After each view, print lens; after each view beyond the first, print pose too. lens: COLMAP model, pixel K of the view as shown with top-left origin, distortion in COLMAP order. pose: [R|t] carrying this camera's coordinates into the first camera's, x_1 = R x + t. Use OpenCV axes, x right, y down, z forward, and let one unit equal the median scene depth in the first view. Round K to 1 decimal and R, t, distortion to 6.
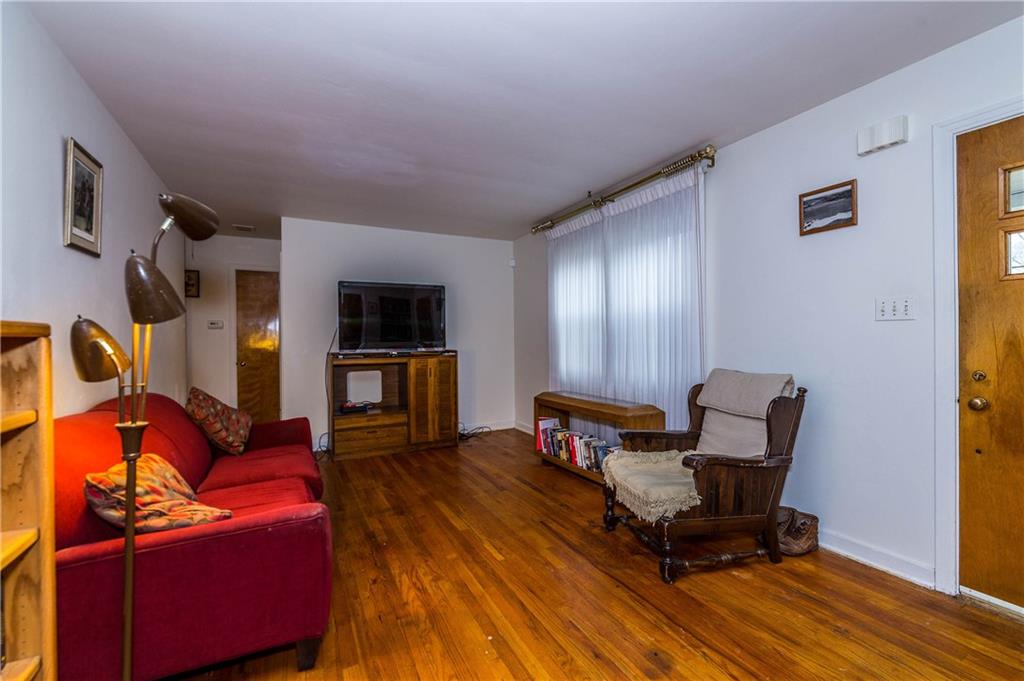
lens RADIAL K [[440.3, 0, 517.9], [0, 440.3, 339.4], [0, 0, 1]] dist [-0.000180, -0.000343]
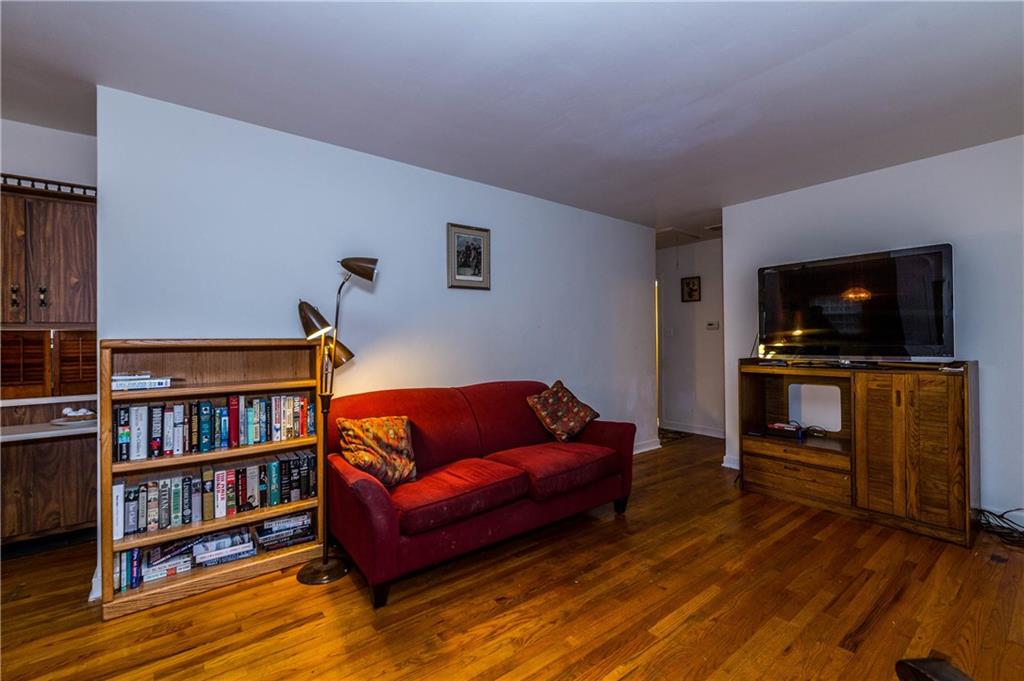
lens RADIAL K [[440.3, 0, 516.9], [0, 440.3, 335.4], [0, 0, 1]] dist [-0.000180, -0.000343]
pose [[0.185566, -0.004834, -0.982620, 0.382911], [0.004538, 0.999981, -0.004062, -0.012075], [0.982621, -0.003705, 0.185584, 0.526703]]
